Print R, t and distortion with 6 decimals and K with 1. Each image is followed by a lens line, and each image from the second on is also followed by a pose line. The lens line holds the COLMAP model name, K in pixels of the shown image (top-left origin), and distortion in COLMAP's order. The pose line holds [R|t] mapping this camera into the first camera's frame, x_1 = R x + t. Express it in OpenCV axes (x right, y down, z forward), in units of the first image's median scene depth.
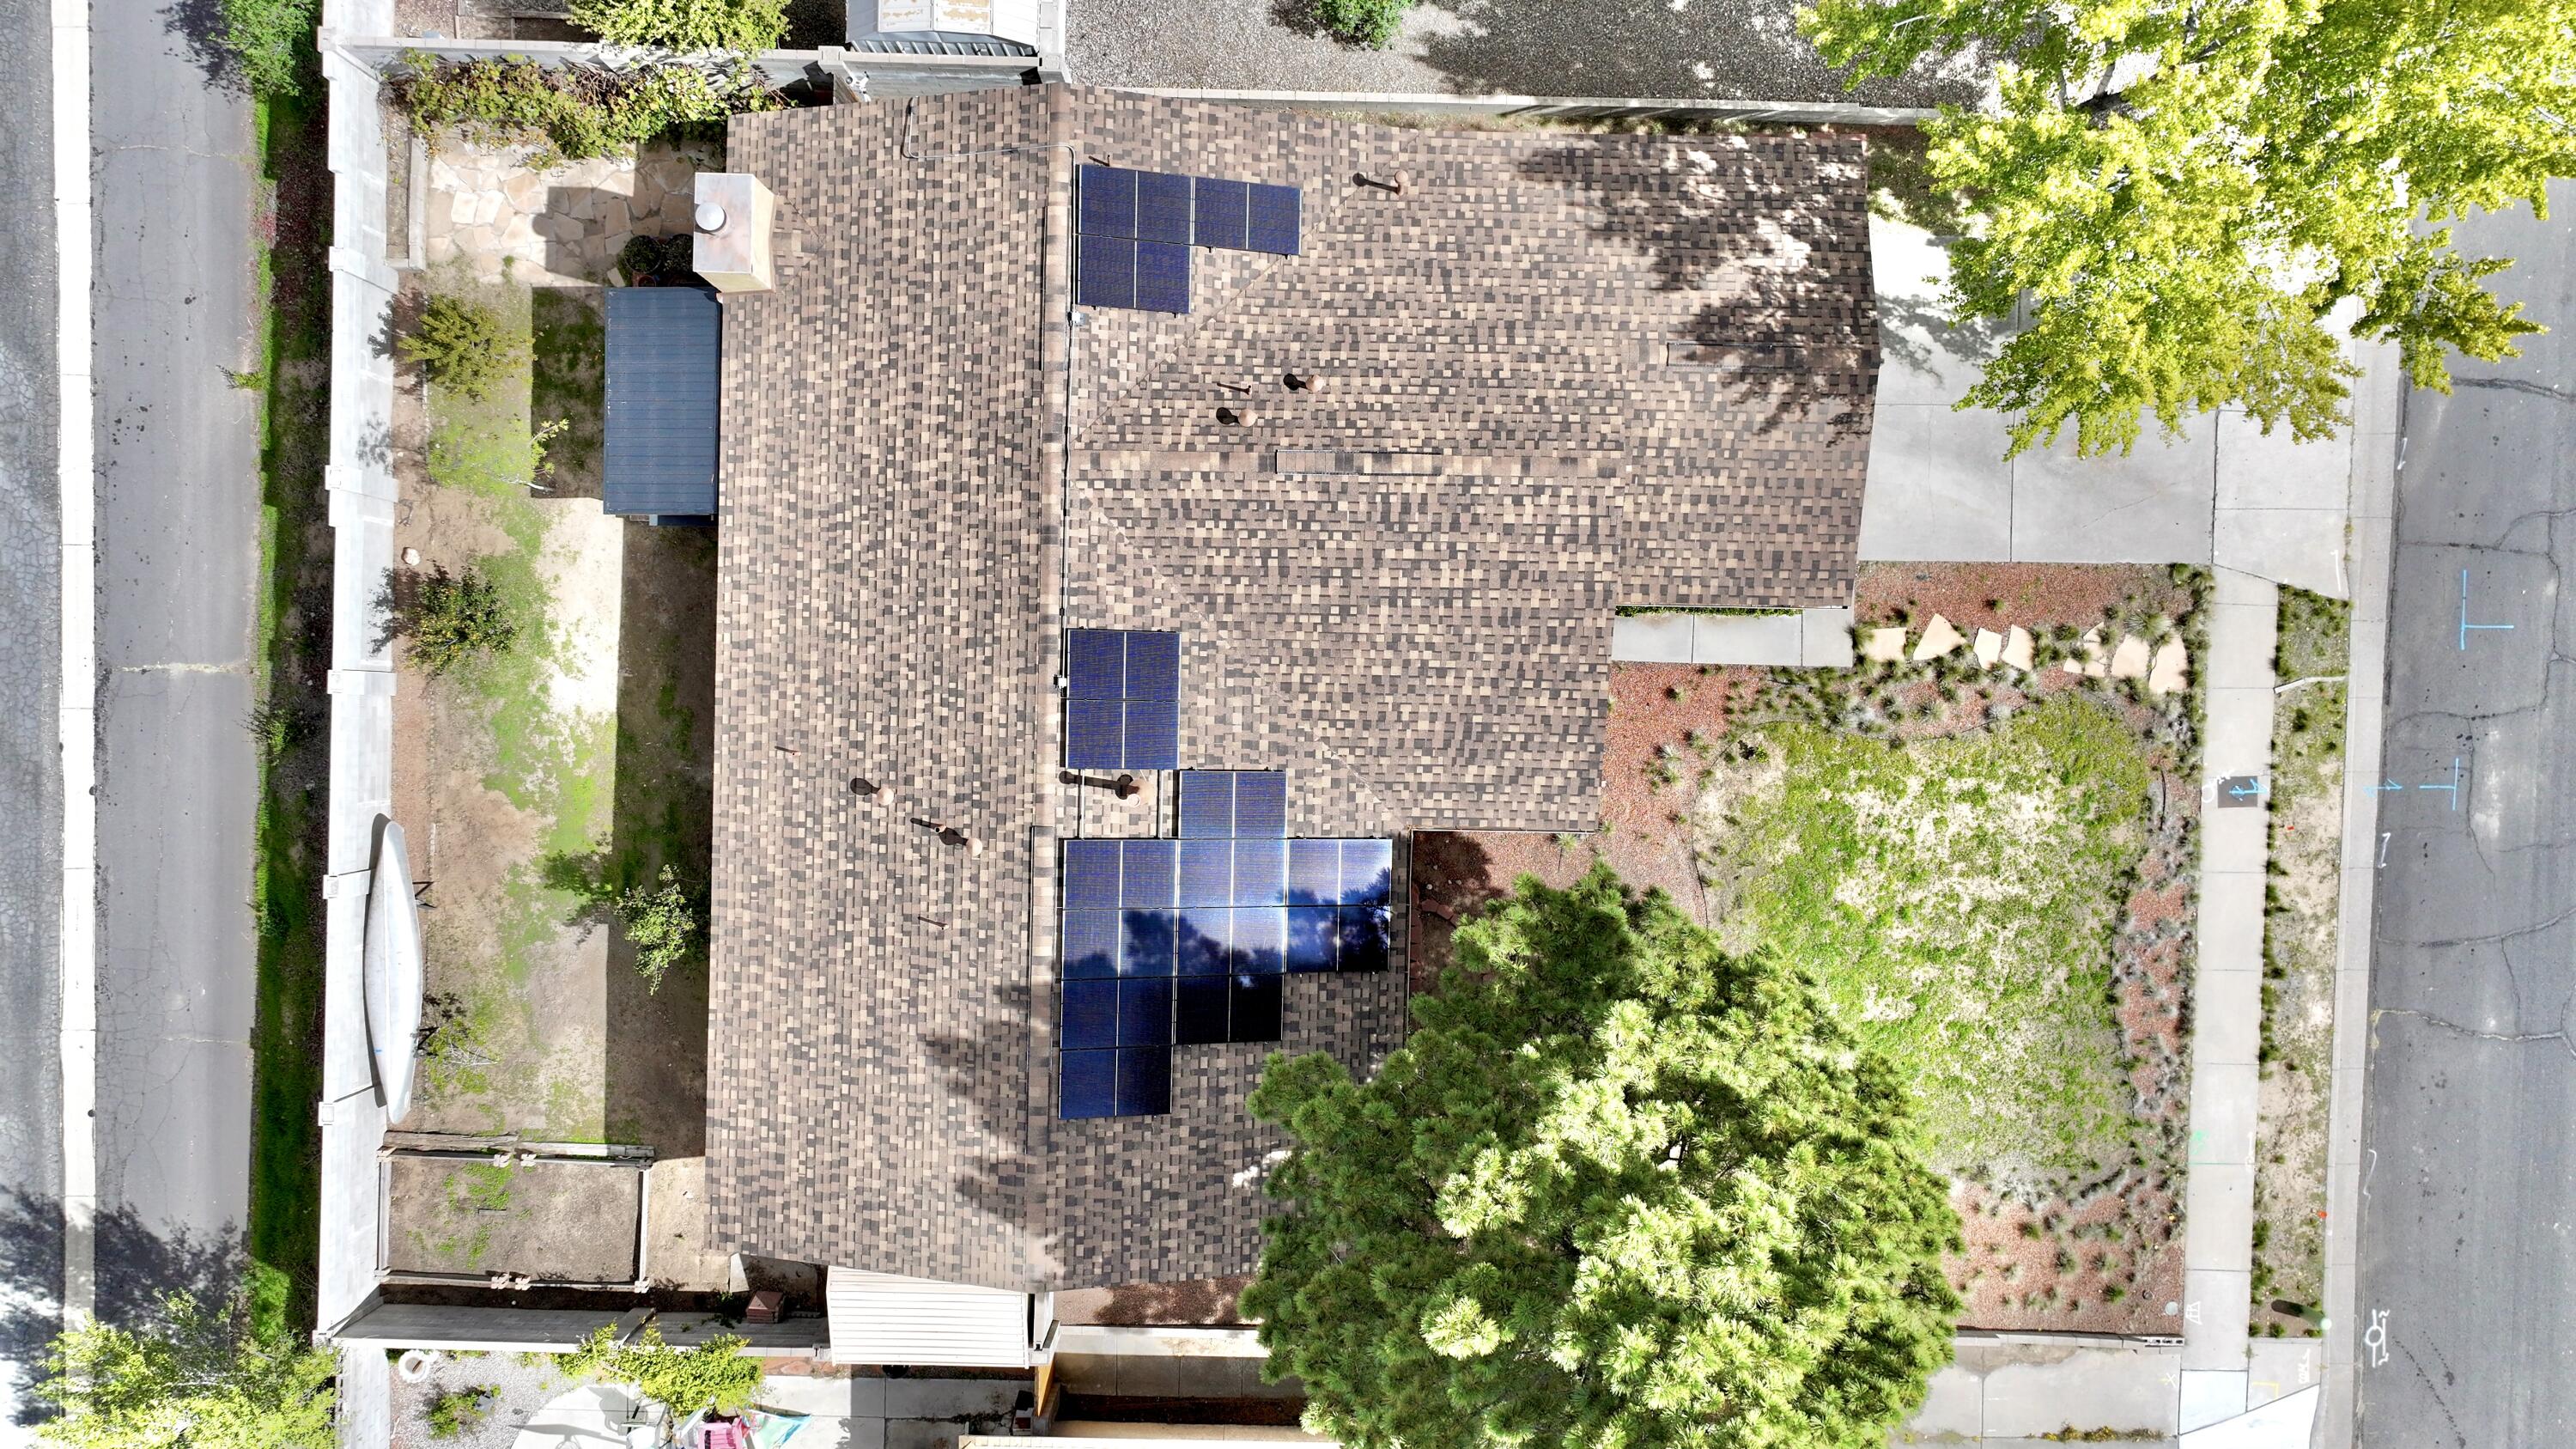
lens RADIAL K [[1802.1, 0, 1288.0], [0, 1802.1, 724.5], [0, 0, 1]] dist [0.007335, 0.005417]
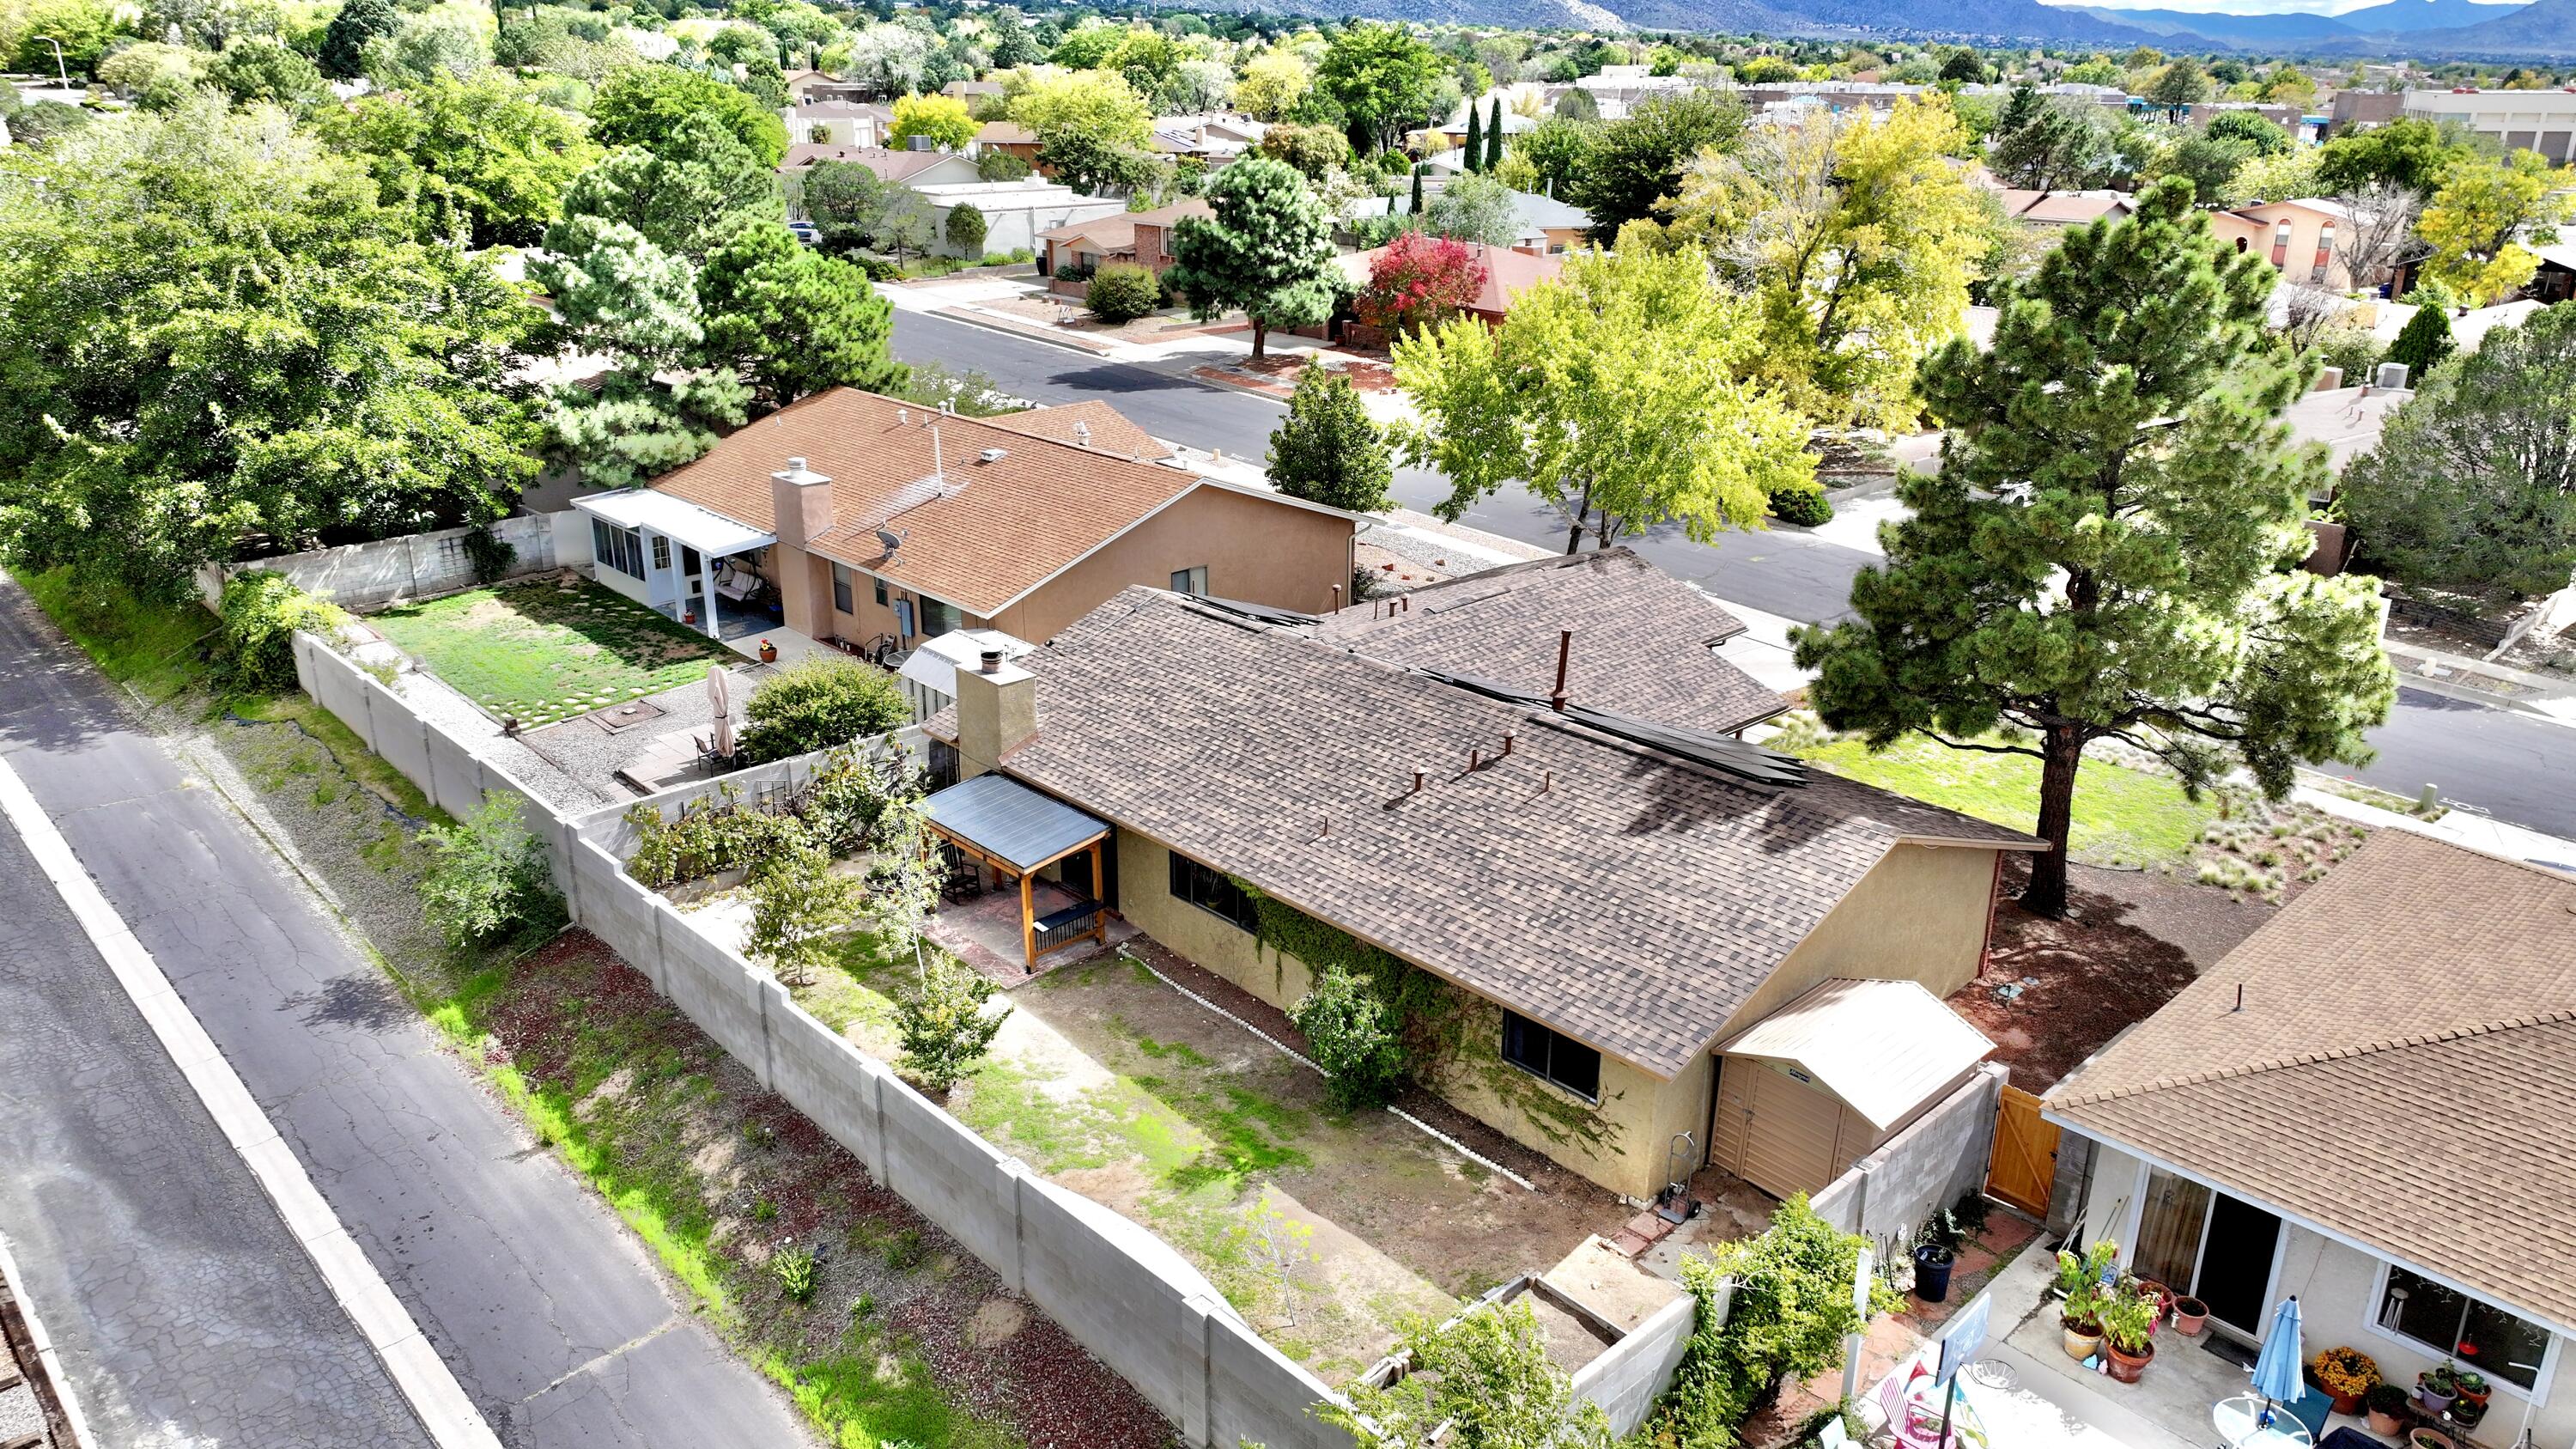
lens RADIAL K [[1802.1, 0, 1288.0], [0, 1802.1, 724.5], [0, 0, 1]] dist [0.007335, 0.005417]
pose [[0.712516, -0.239495, 0.659517, -0.983153], [0.701646, 0.248093, -0.667939, 0.700006], [-0.003653, 0.938665, 0.344811, 0.585154]]
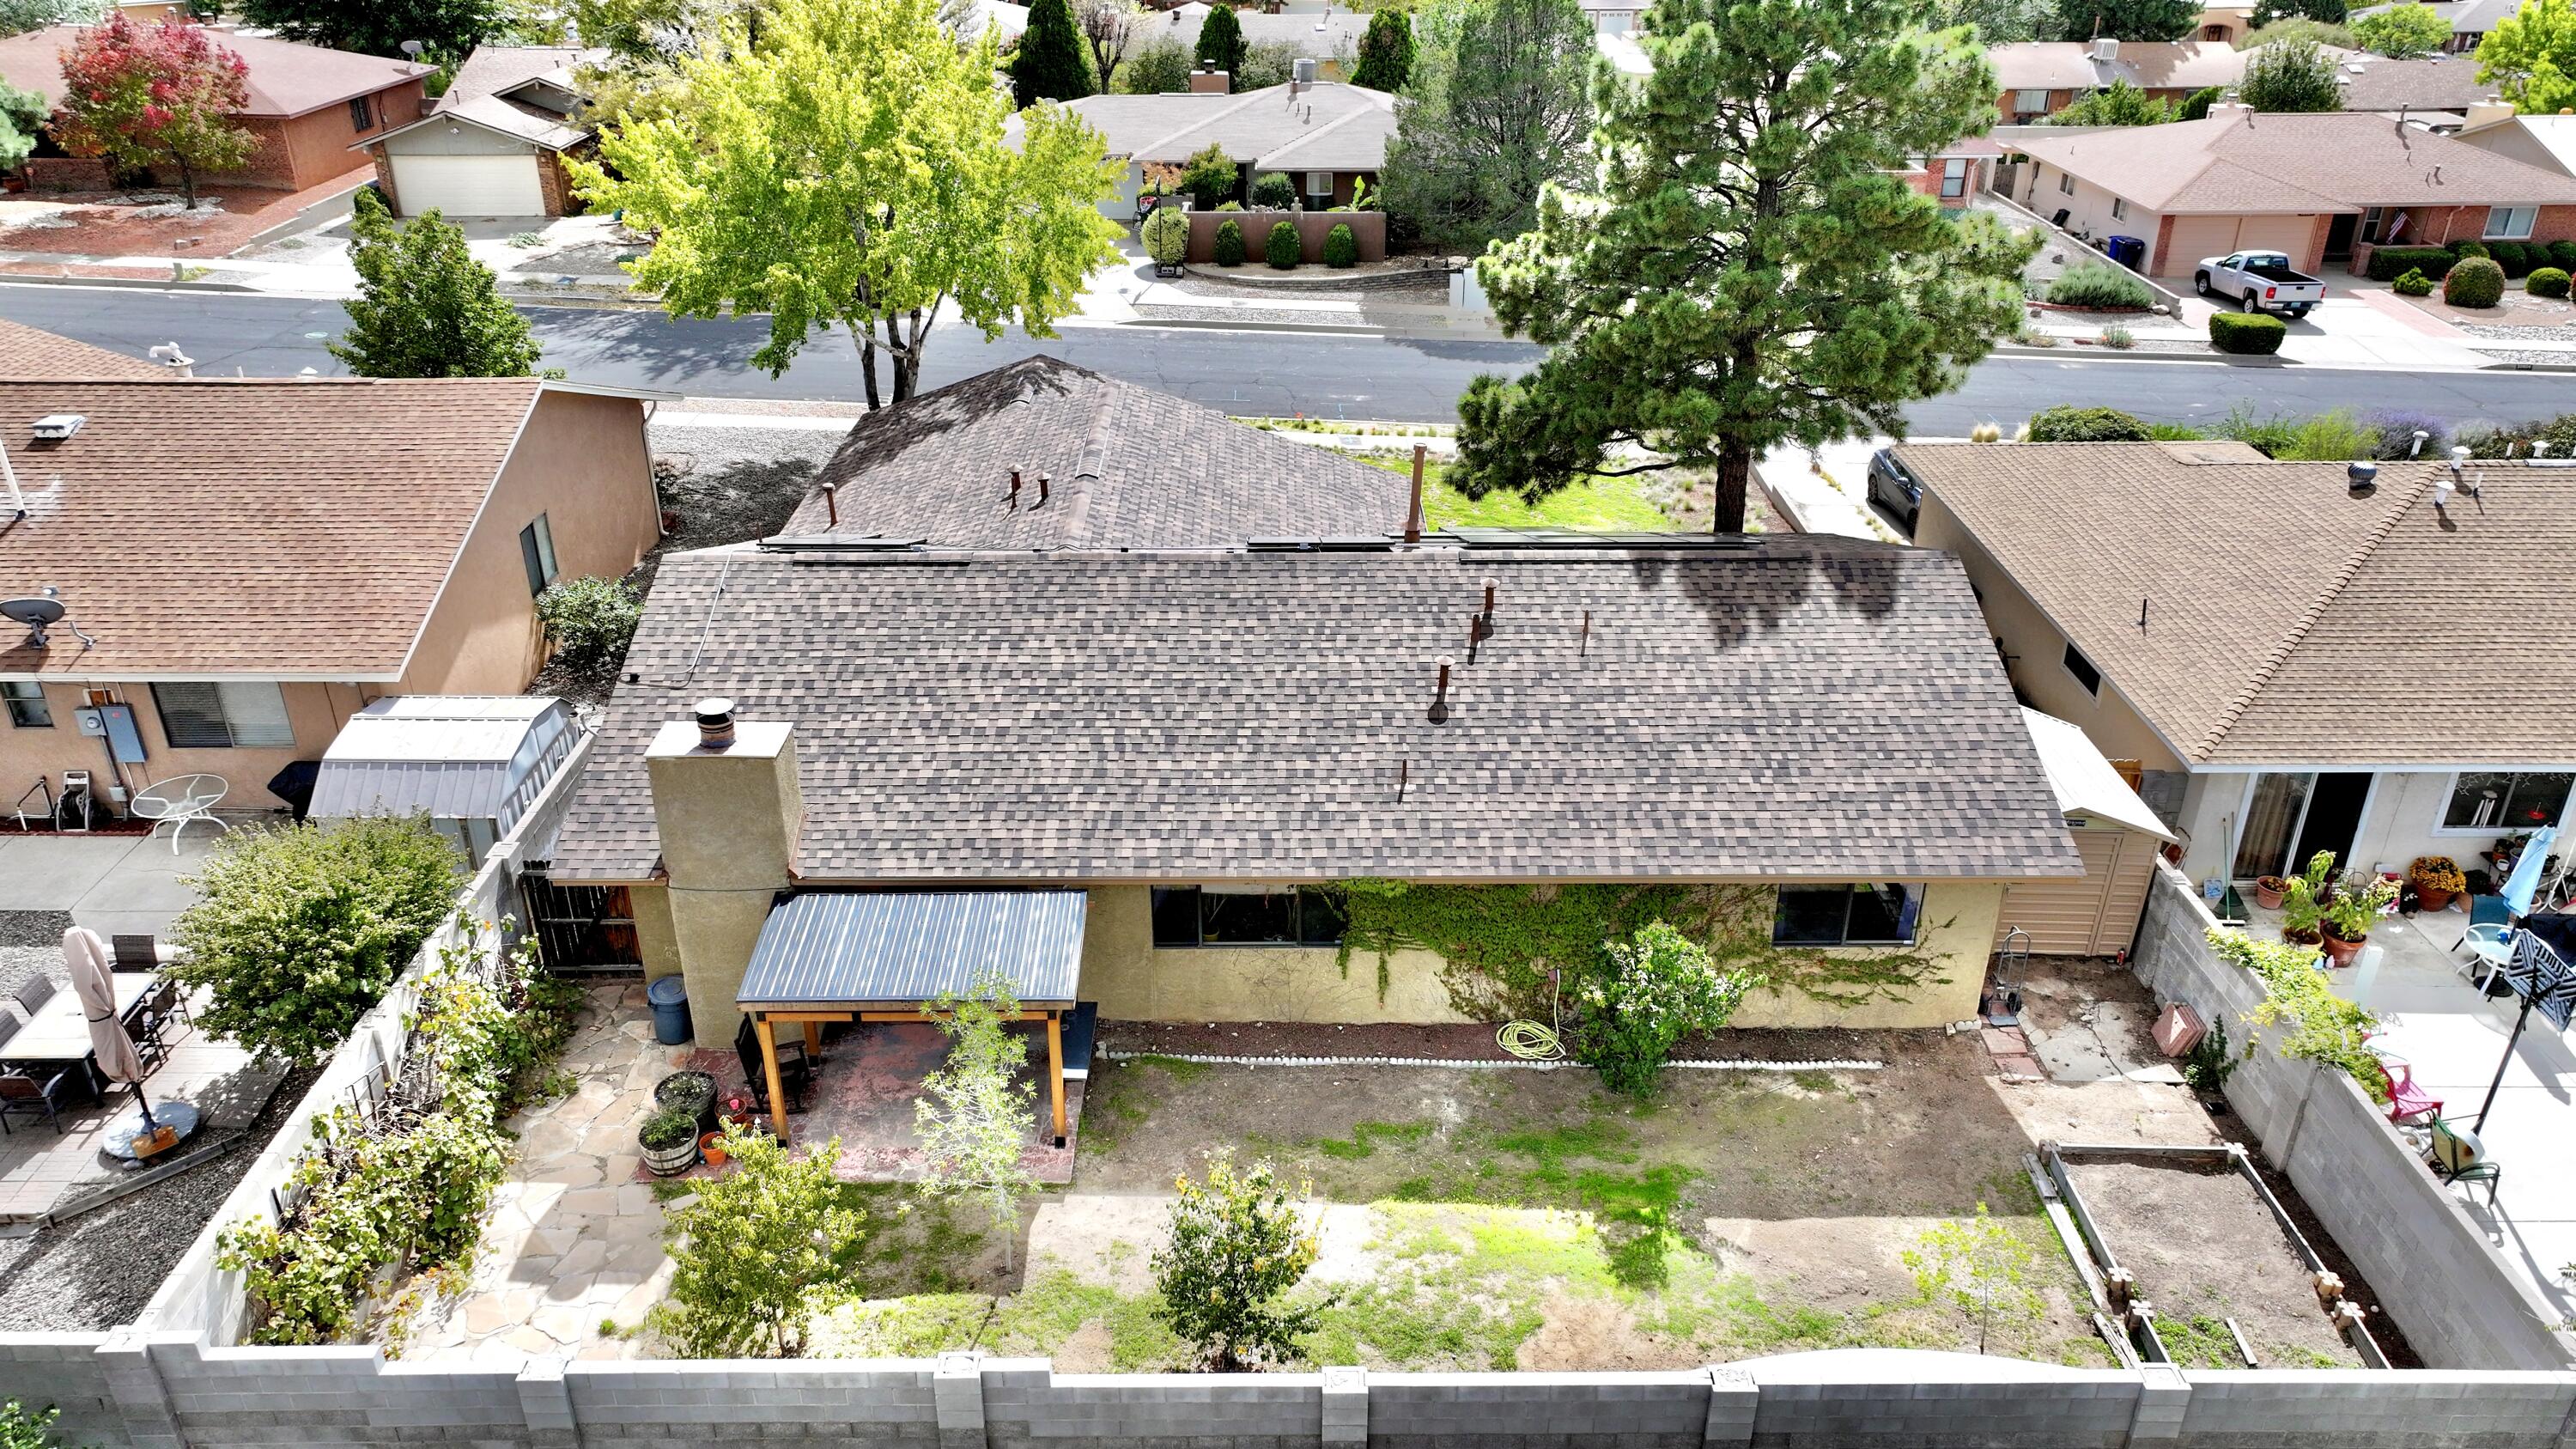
lens RADIAL K [[1802.1, 0, 1288.0], [0, 1802.1, 724.5], [0, 0, 1]] dist [0.007335, 0.005417]
pose [[-0.027207, -0.452349, 0.891426, -0.974785], [0.999628, -0.014131, 0.023339, -0.053389], [0.002039, 0.891729, 0.452565, 0.632528]]
